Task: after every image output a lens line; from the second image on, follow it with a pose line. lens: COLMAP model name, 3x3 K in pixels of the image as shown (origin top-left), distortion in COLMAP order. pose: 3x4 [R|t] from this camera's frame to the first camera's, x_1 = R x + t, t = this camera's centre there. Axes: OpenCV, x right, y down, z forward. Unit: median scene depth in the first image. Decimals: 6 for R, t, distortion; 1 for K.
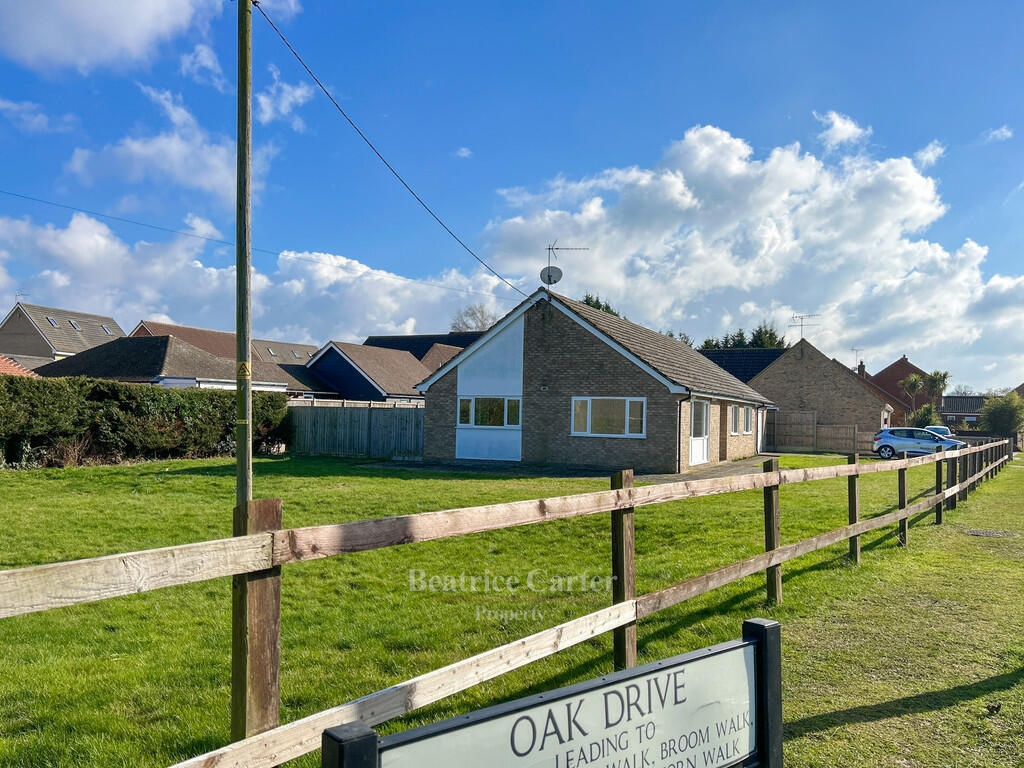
lens RADIAL K [[739.6, 0, 512.0], [0, 739.6, 384.0], [0, 0, 1]] dist [0.003539, -0.002095]
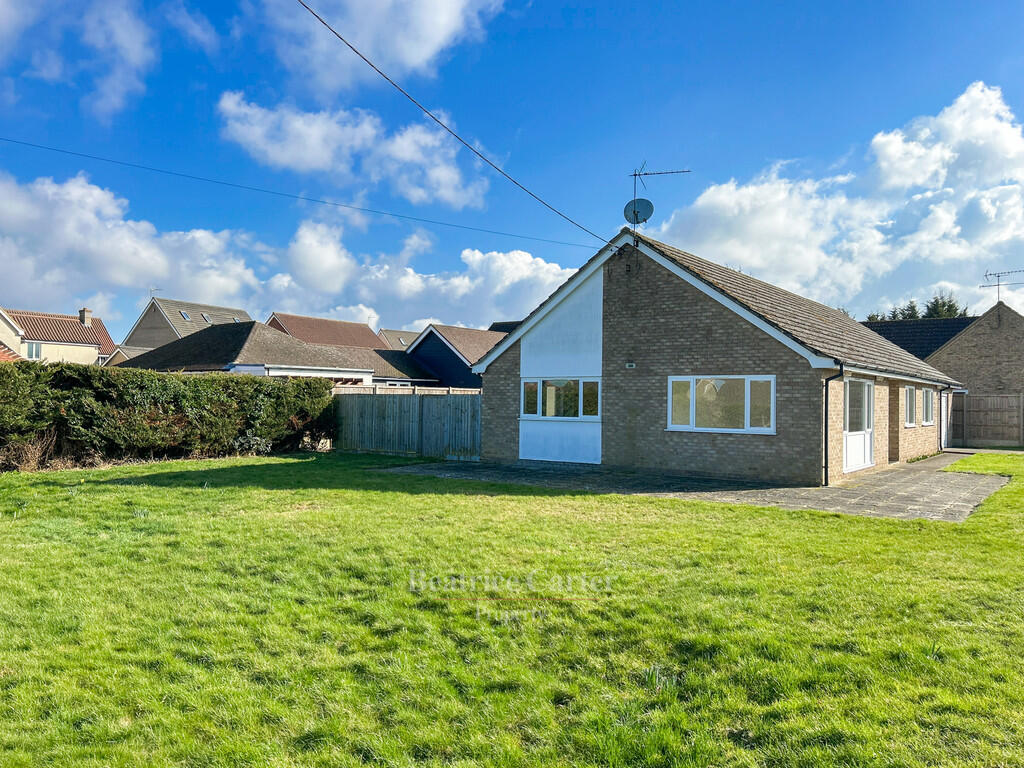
lens RADIAL K [[739.6, 0, 512.0], [0, 739.6, 384.0], [0, 0, 1]] dist [0.003539, -0.002095]
pose [[0.981120, -0.013411, -0.192932, 0.066241], [0.016572, 0.999753, 0.014783, 0.010737], [0.192686, -0.017701, 0.981101, 0.244445]]
